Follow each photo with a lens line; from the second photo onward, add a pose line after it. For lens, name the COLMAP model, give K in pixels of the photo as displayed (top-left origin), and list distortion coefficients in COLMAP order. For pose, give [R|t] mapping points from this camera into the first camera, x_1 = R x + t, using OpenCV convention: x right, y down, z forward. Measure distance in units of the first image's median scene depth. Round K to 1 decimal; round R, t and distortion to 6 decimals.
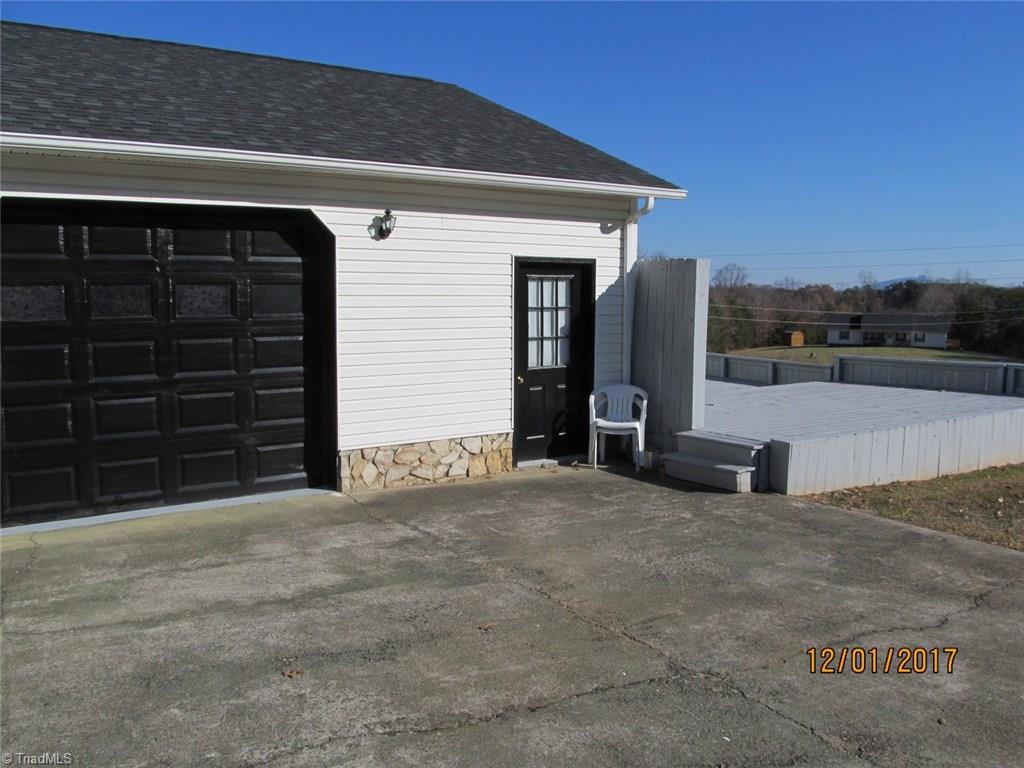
lens RADIAL K [[856.6, 0, 507.7], [0, 856.6, 383.4], [0, 0, 1]] dist [-0.062574, 0.021396]
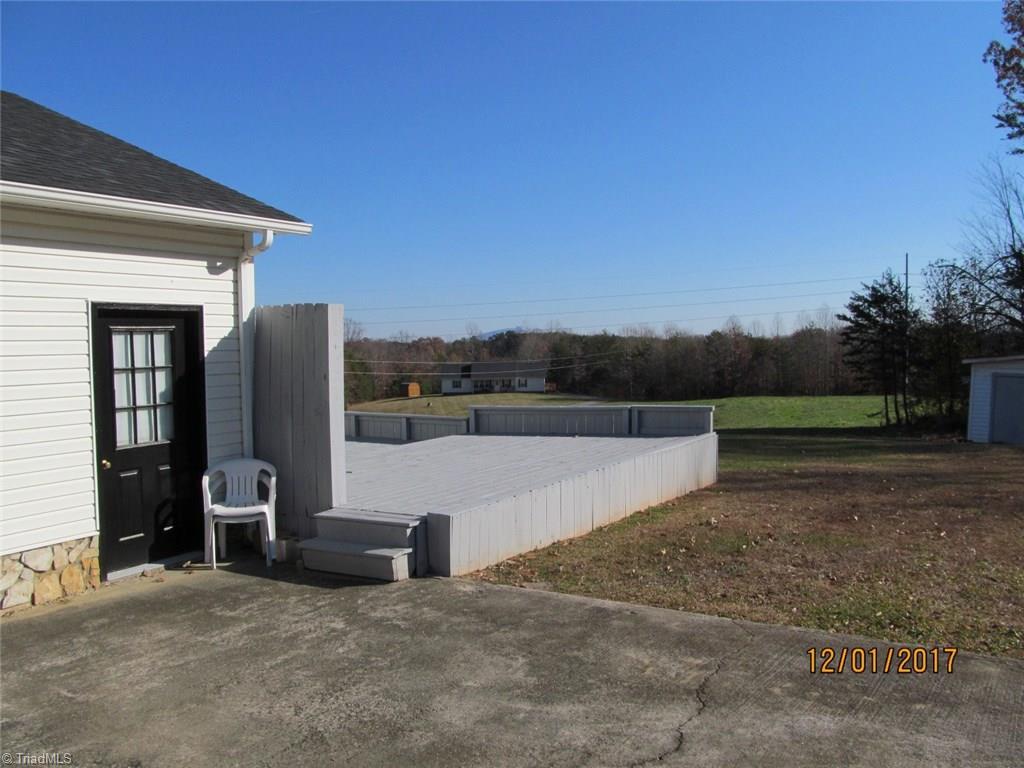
lens RADIAL K [[856.6, 0, 495.6], [0, 856.6, 364.1], [0, 0, 1]] dist [-0.062574, 0.021396]
pose [[0.909757, -0.033180, 0.413814, 0.021431], [0.069320, 0.994948, -0.072622, -0.014167], [-0.409314, 0.094753, 0.907460, 0.171671]]
